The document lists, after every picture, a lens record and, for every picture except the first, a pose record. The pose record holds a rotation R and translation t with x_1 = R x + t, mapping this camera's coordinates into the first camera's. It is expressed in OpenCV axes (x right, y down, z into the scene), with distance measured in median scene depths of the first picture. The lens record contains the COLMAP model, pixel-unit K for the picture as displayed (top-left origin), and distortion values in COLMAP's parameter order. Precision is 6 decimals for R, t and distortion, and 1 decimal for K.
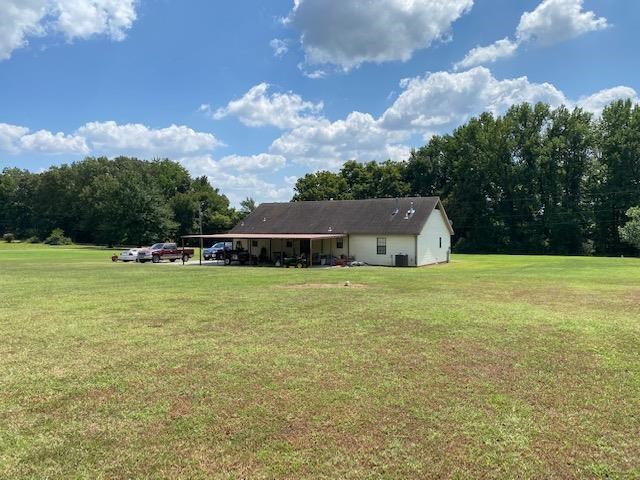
lens RADIAL K [[474.3, 0, 320.0], [0, 474.3, 240.0], [0, 0, 1]] dist [-0.003925, -0.002876]
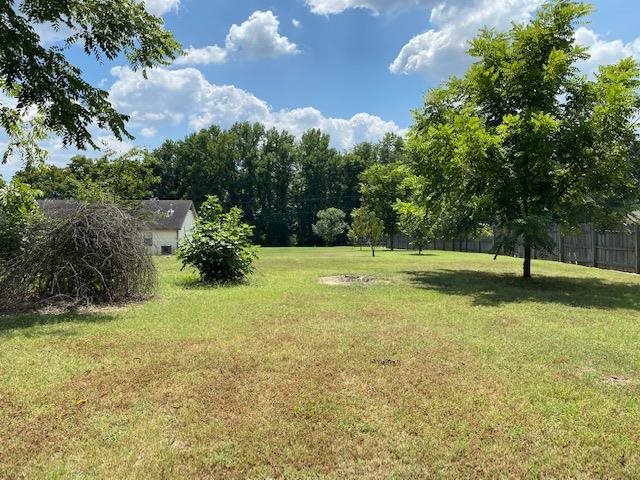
lens RADIAL K [[476.8, 0, 321.5], [0, 476.8, 225.2], [0, 0, 1]] dist [-0.003635, -0.000307]
pose [[0.837222, 0.003853, 0.546850, -0.070522], [0.010565, 0.999675, -0.023218, 0.004182], [-0.546761, 0.025216, 0.836909, -0.115824]]
